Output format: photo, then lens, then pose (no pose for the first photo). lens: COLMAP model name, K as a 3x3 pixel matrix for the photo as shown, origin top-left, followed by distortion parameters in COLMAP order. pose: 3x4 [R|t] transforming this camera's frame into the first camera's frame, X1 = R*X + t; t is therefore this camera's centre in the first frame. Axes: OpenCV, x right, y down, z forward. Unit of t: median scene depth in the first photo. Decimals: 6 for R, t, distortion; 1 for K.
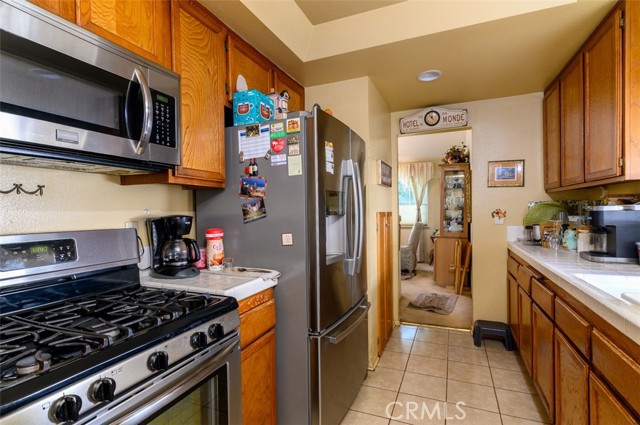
lens RADIAL K [[312.2, 0, 319.6], [0, 312.2, 213.9], [0, 0, 1]] dist [0.003356, -0.000445]
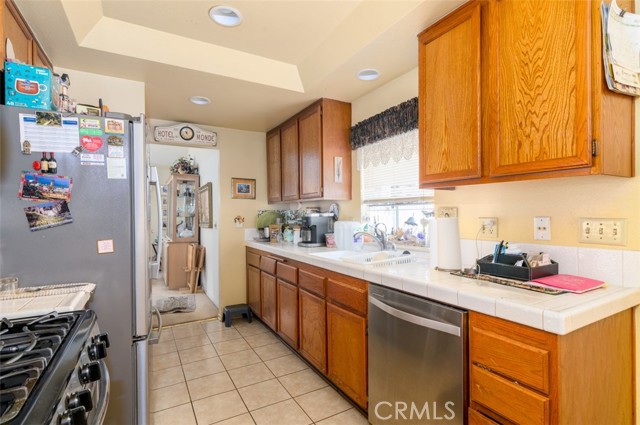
lens RADIAL K [[312.2, 0, 320.1], [0, 312.2, 212.8], [0, 0, 1]] dist [0.003356, -0.000445]
pose [[0.604121, 0.011210, 0.796814, -0.413050], [0.010755, 0.999695, -0.022219, 0.007980], [-0.796820, 0.021993, 0.603816, -0.063867]]
